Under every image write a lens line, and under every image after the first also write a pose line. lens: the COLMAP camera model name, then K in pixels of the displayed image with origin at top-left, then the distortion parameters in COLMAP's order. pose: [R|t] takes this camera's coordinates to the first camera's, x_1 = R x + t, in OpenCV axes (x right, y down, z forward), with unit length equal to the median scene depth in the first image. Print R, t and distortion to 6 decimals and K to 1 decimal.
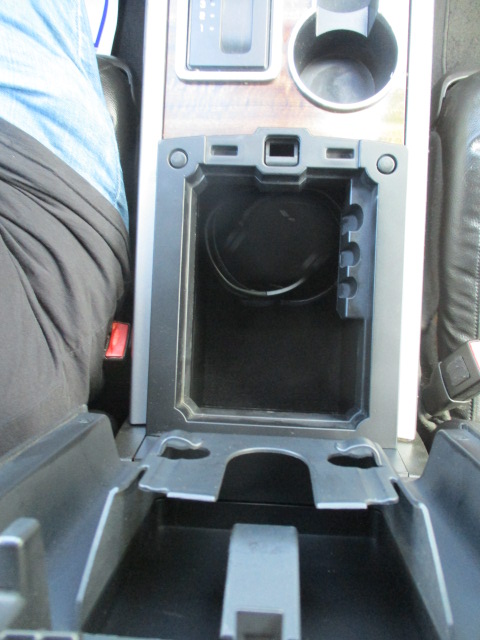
lens RADIAL K [[542.7, 0, 240.0], [0, 542.7, 320.0], [0, 0, 1]] dist [-0.021546, 0.004701]
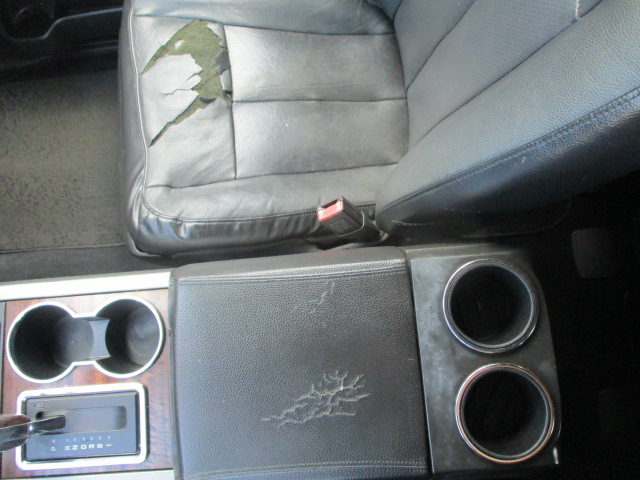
lens RADIAL K [[542.7, 0, 320.0], [0, 542.7, 240.0], [0, 0, 1]] dist [-0.021546, 0.004701]
pose [[-0.115386, -0.962563, 0.245271, 0.029614], [0.990397, -0.130414, -0.045884, 0.102791], [0.076153, 0.237621, 0.968368, -0.362457]]
